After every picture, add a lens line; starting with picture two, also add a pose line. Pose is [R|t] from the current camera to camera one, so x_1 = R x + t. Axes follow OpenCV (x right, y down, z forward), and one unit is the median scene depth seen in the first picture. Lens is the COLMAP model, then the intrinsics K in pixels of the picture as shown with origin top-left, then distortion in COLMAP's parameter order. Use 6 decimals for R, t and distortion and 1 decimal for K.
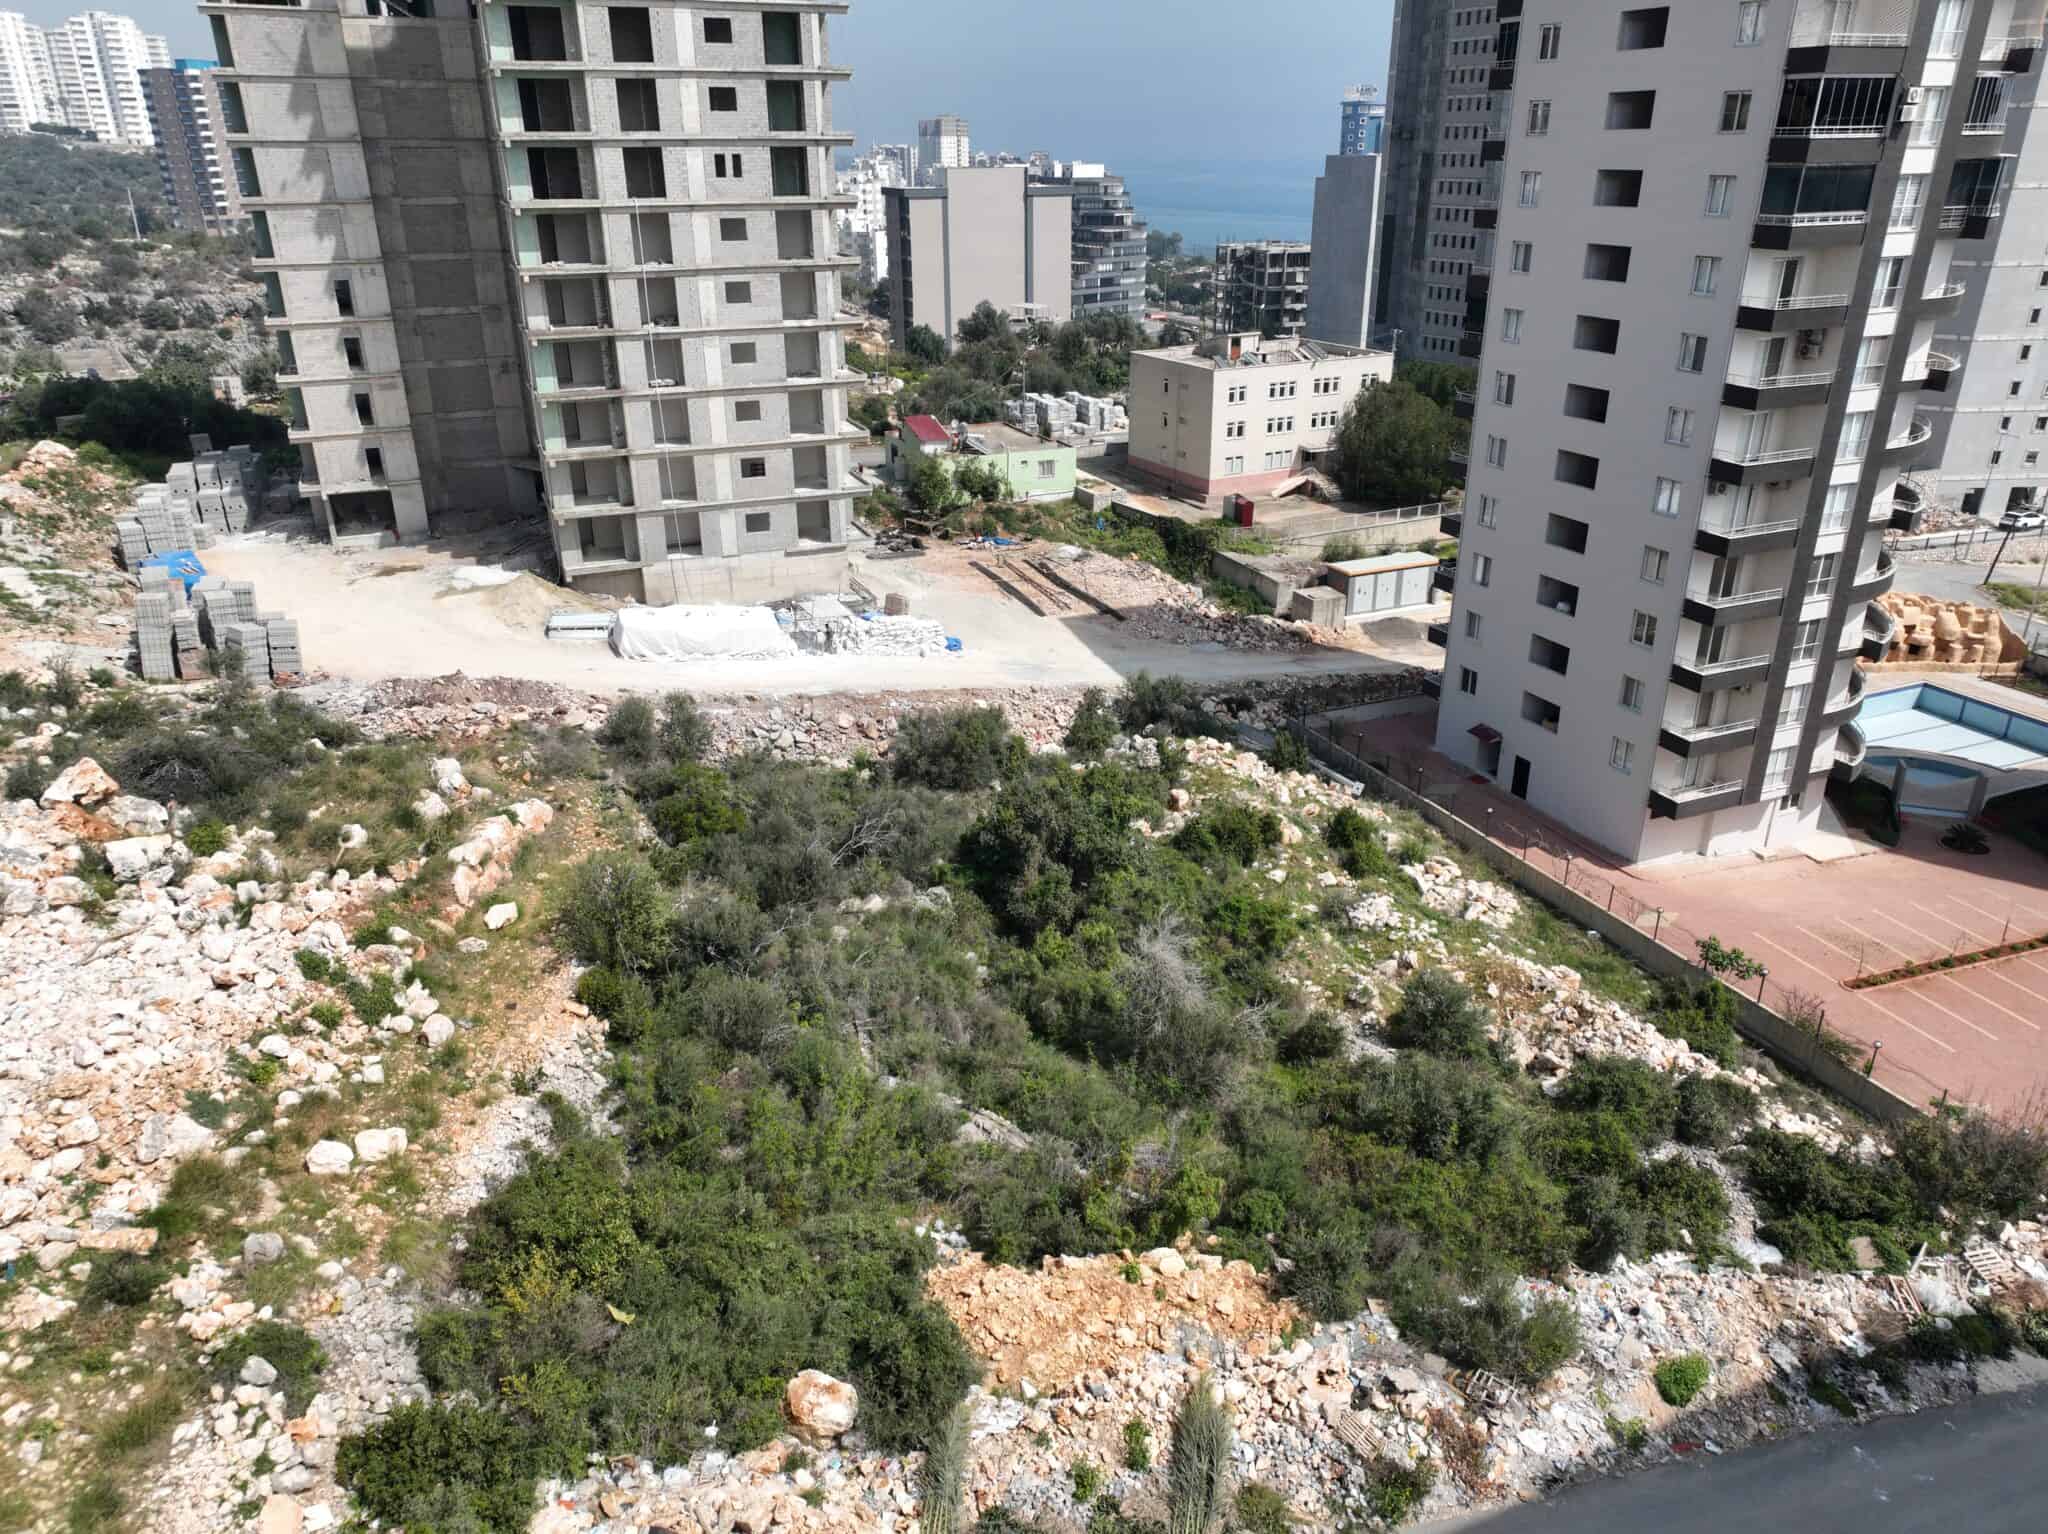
lens RADIAL K [[1436.1, 0, 1029.6], [0, 1436.1, 767.4], [0, 0, 1]] dist [0.002026, 0.012257]
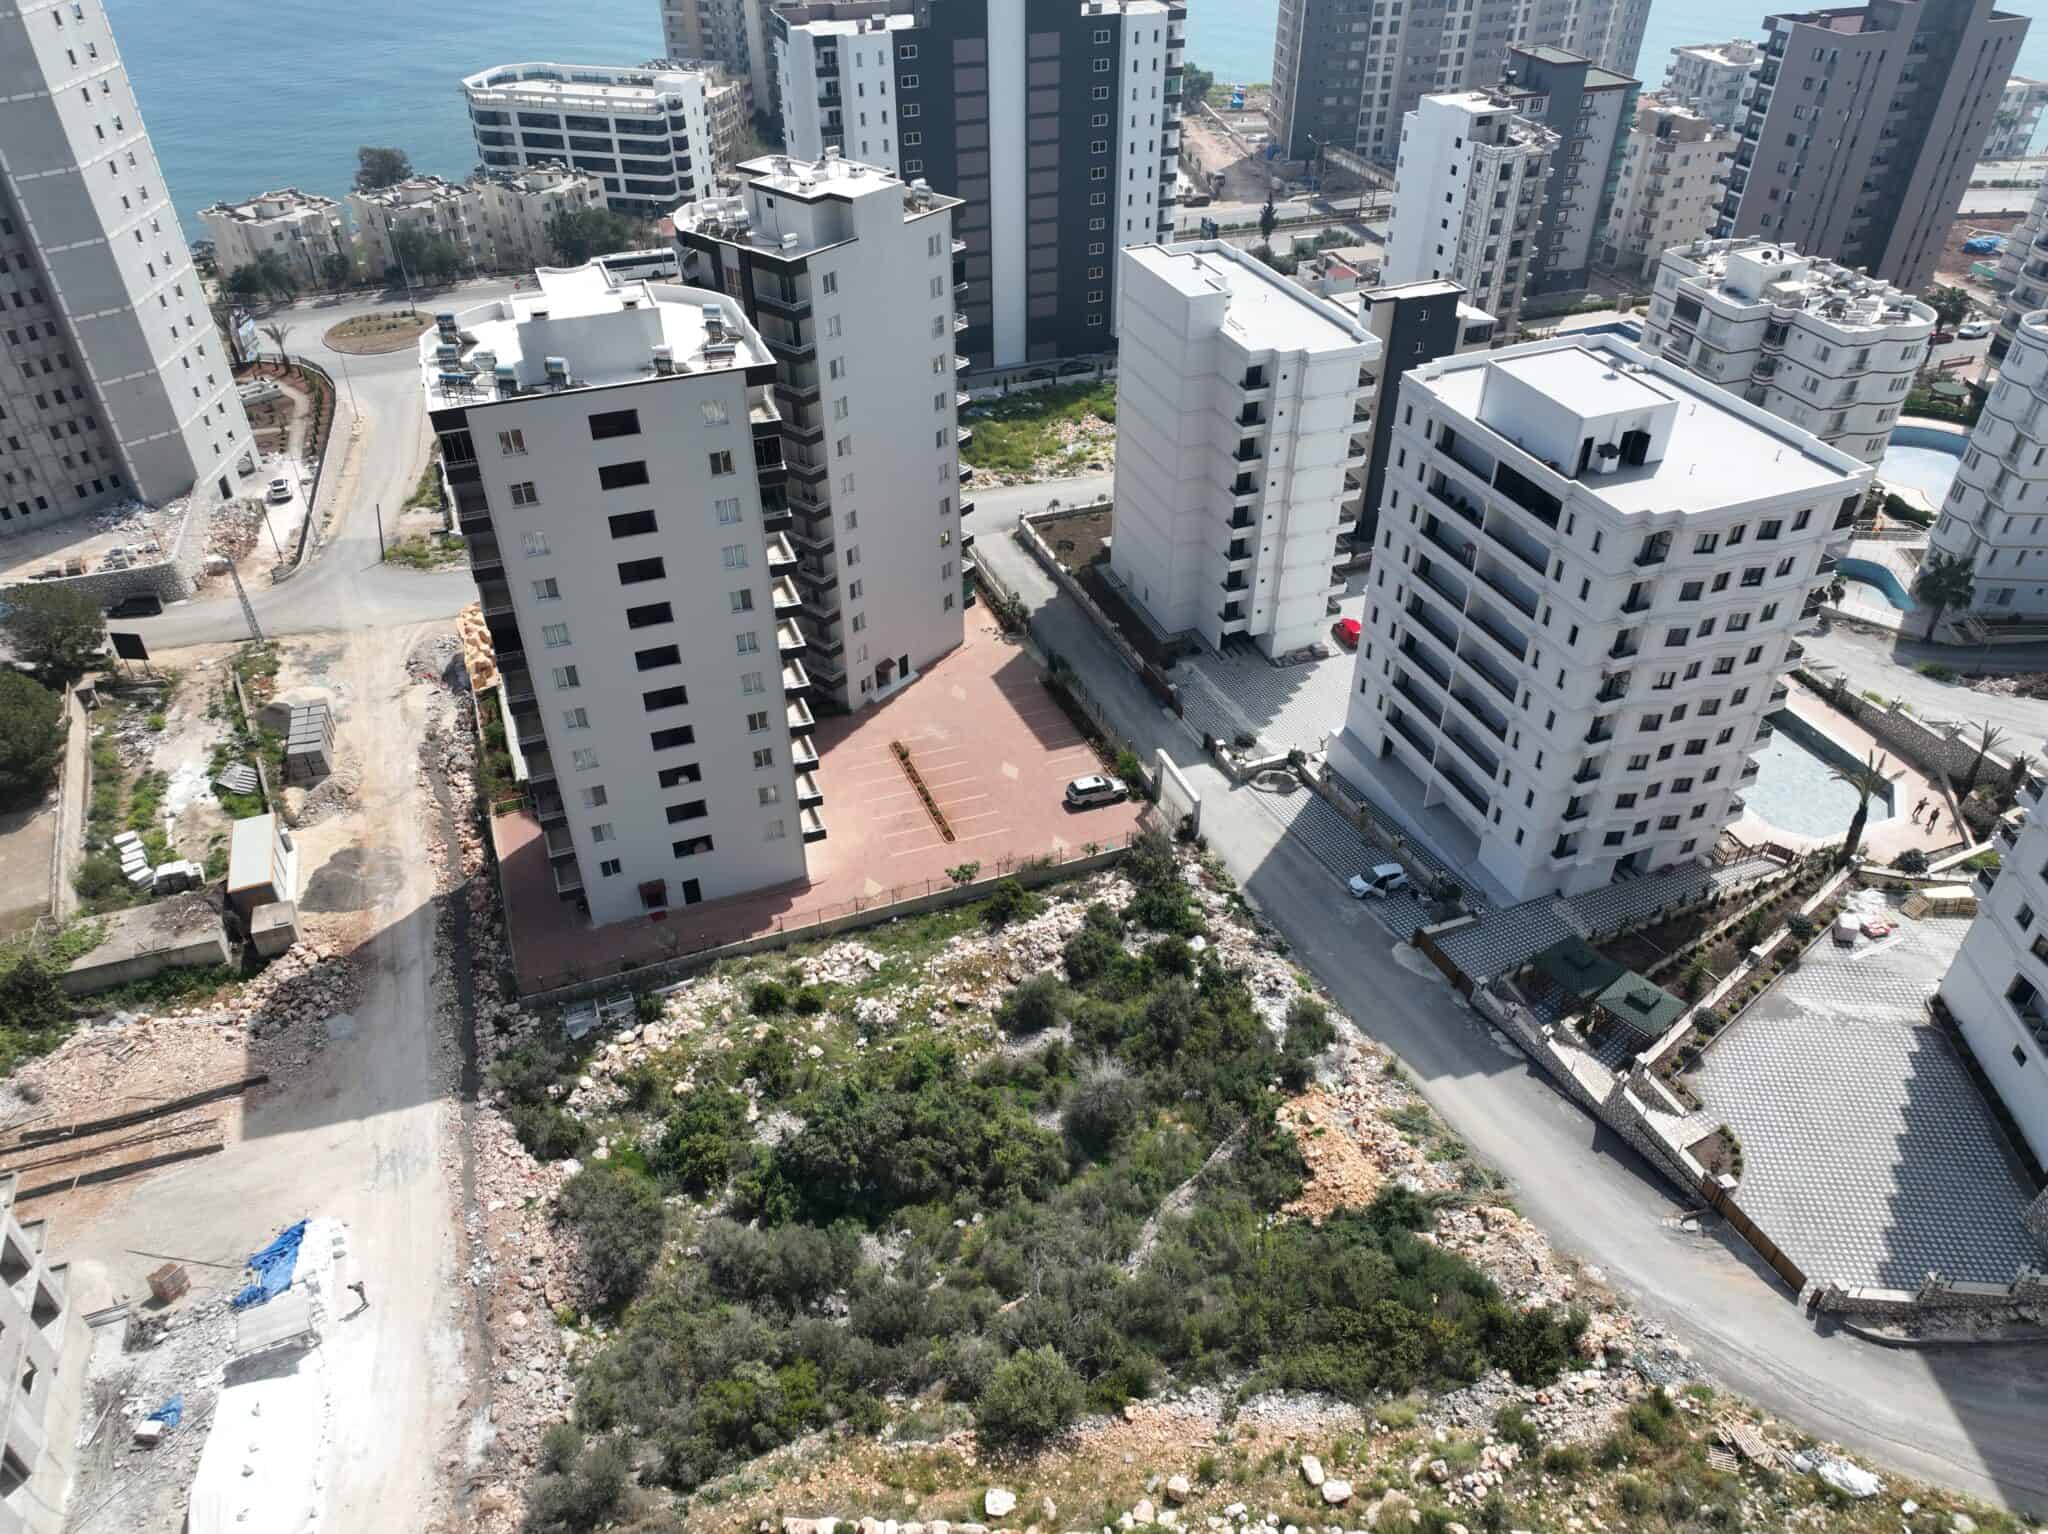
lens RADIAL K [[1436.1, 0, 1030.6], [0, 1436.1, 769.4], [0, 0, 1]] dist [0.002026, 0.012257]
pose [[0.037028, -0.599590, 0.799450, -0.724786], [0.397511, 0.742820, 0.538706, -0.750360], [-0.916850, 0.297843, 0.265848, 0.350388]]
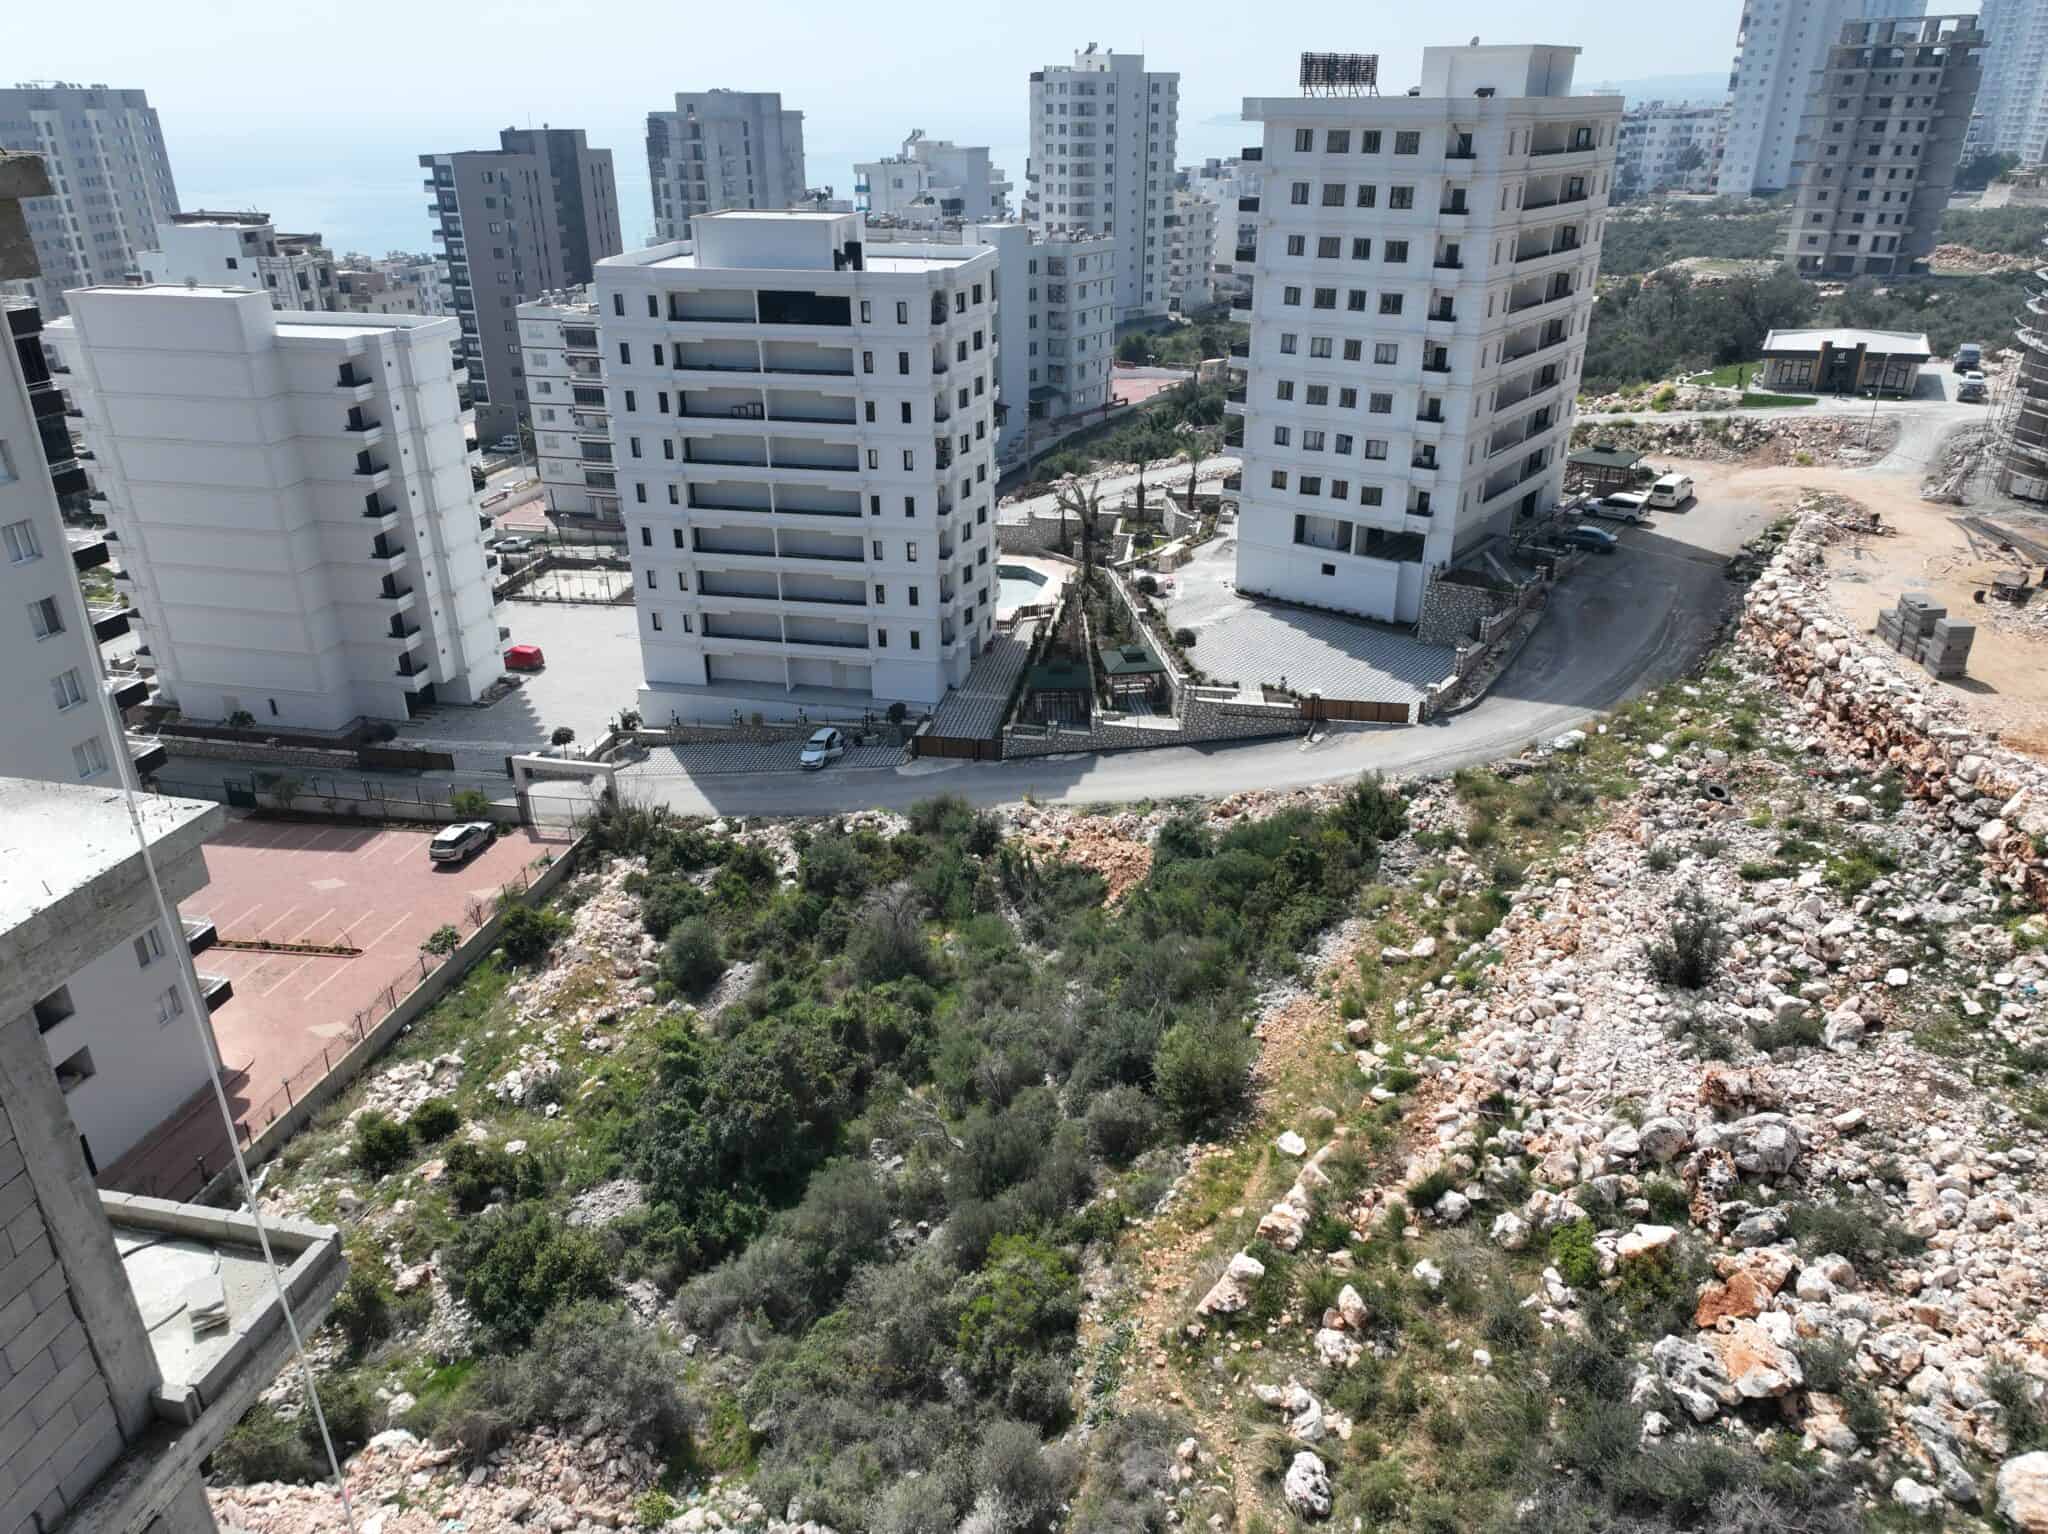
lens RADIAL K [[1436.1, 0, 1031.6], [0, 1436.1, 770.1], [0, 0, 1]] dist [0.002026, 0.012257]
pose [[-0.817963, -0.239435, 0.523075, -0.523189], [0.234416, 0.691624, 0.683158, -0.640165], [-0.525343, 0.681415, -0.509596, 1.087287]]
